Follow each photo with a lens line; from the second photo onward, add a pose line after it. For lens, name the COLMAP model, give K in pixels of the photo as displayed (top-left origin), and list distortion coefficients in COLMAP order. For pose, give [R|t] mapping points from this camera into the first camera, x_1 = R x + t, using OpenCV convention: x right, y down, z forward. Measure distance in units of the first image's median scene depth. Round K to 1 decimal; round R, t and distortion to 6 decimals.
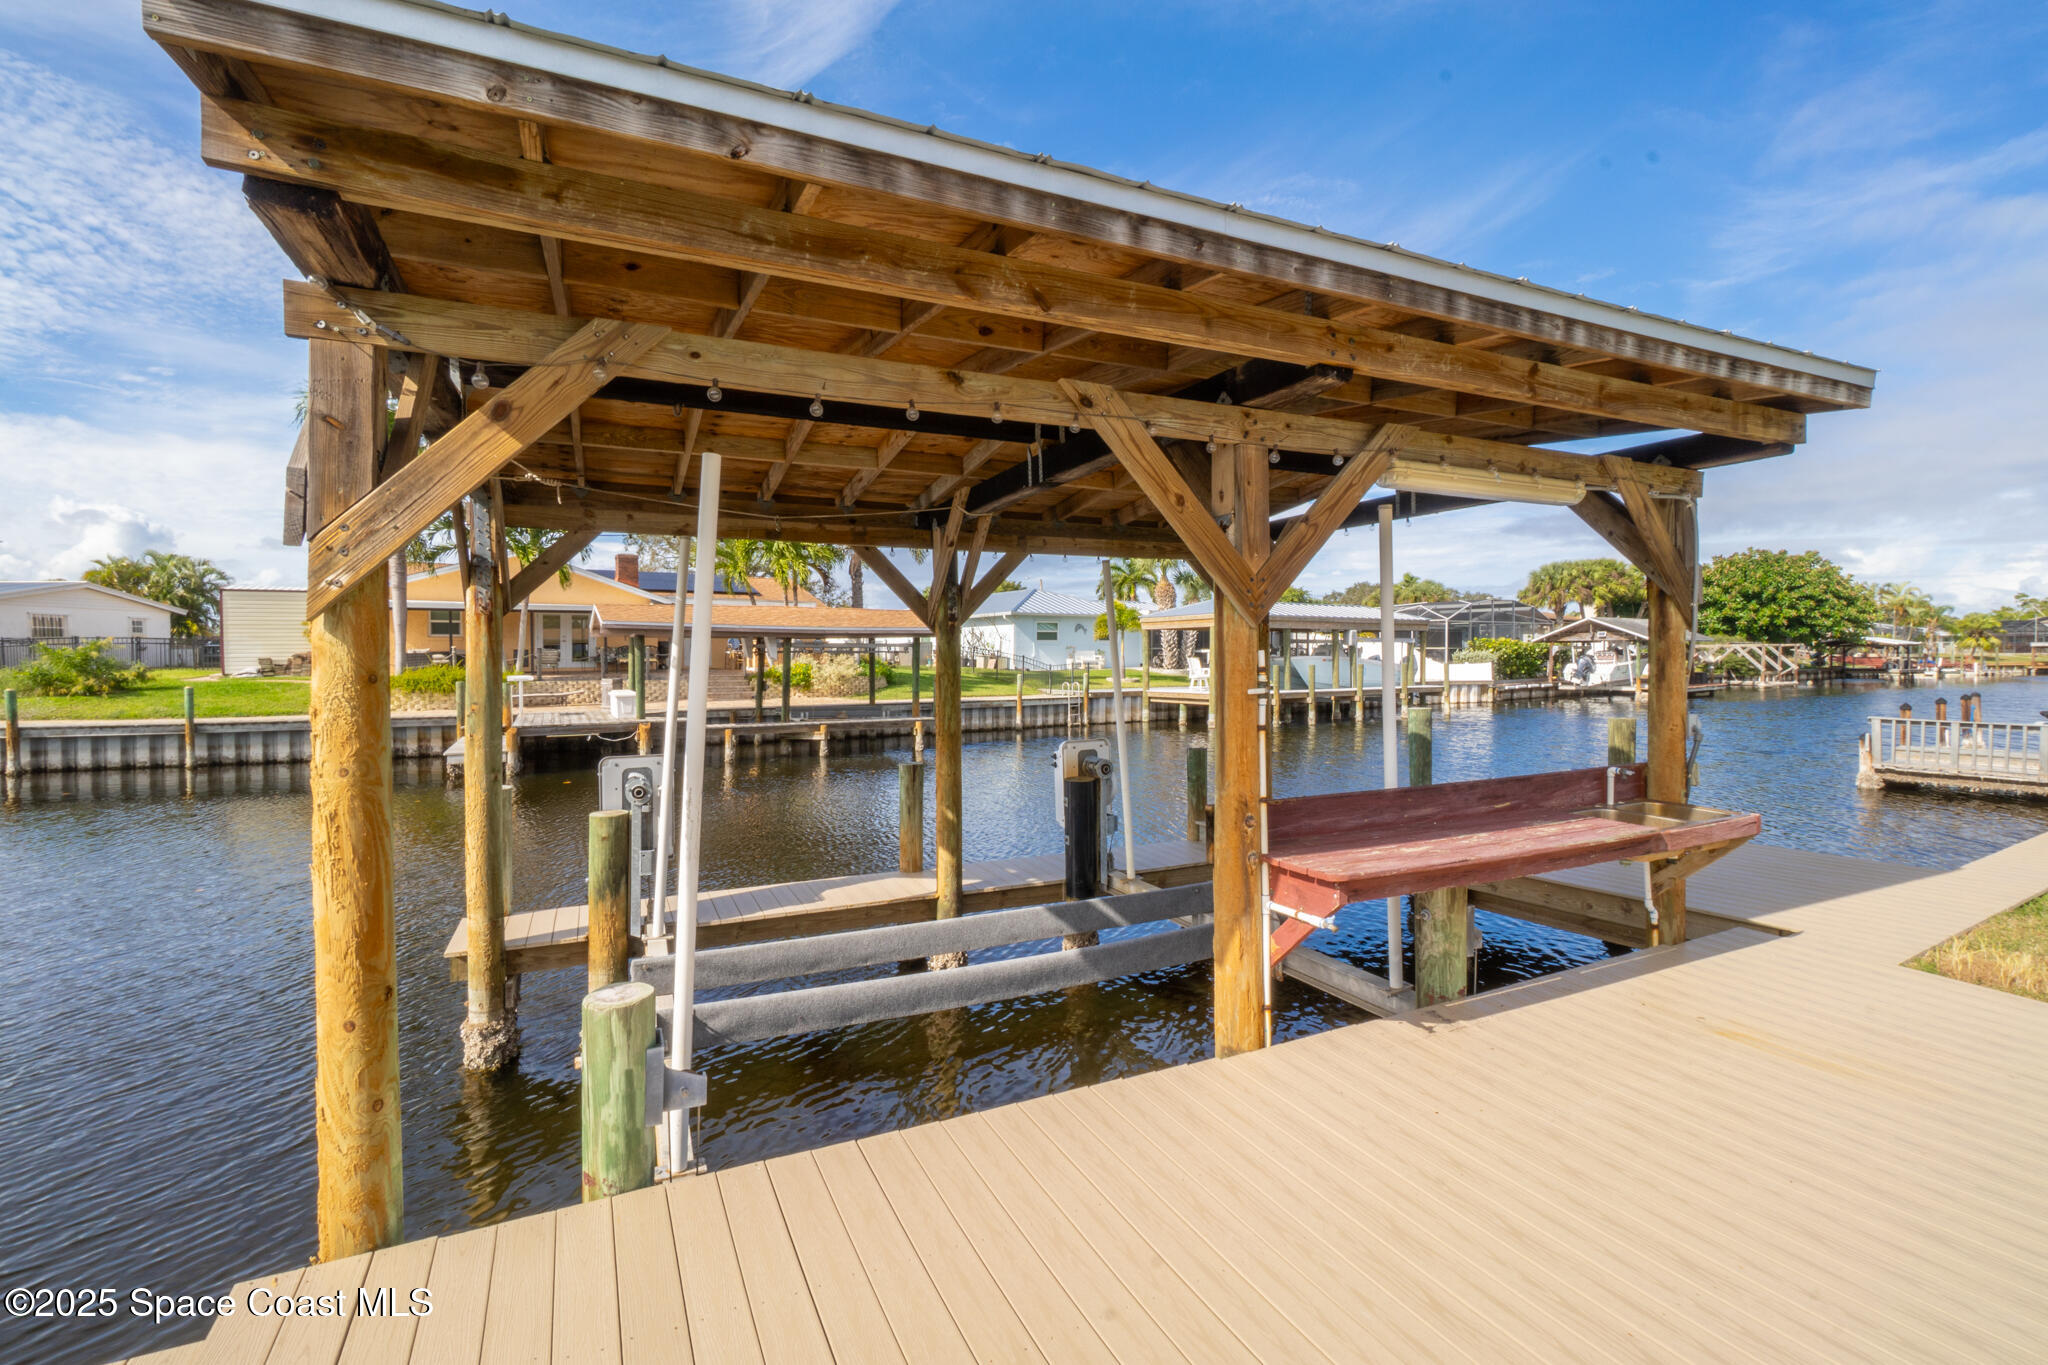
lens RADIAL K [[882.5, 0, 986.4], [0, 882.5, 657.9], [0, 0, 1]] dist [-0.007011, 0.003199]
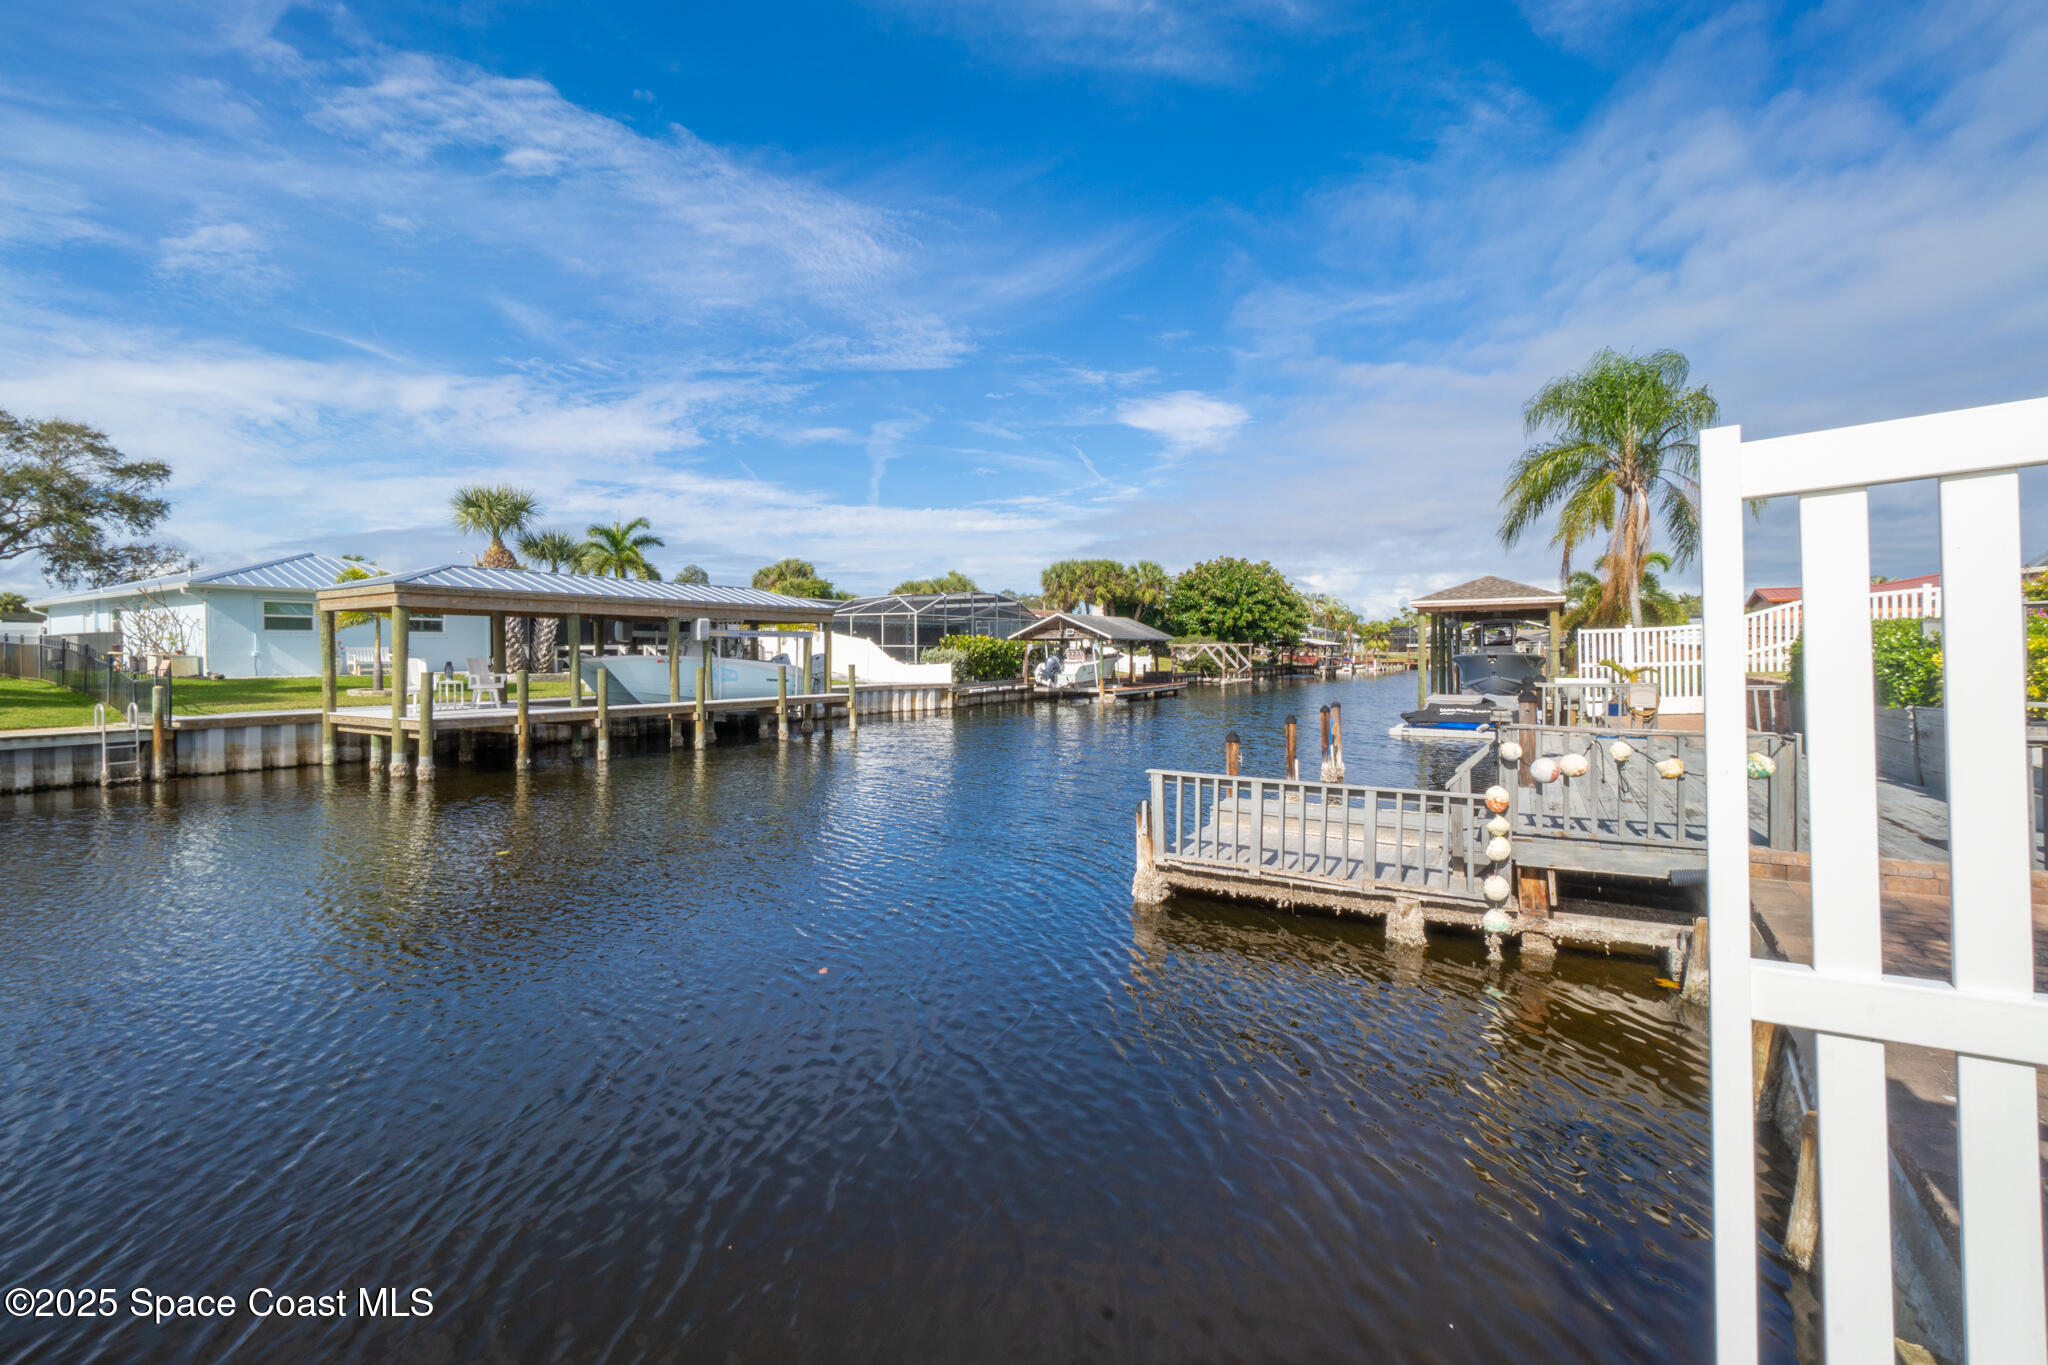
lens RADIAL K [[882.5, 0, 974.9], [0, 882.5, 652.1], [0, 0, 1]] dist [-0.007011, 0.003199]
pose [[0.916673, 0.001644, 0.399634, 0.177028], [0.000201, 0.999990, -0.004575, -0.000770], [-0.399637, 0.004274, 0.916663, 0.139346]]
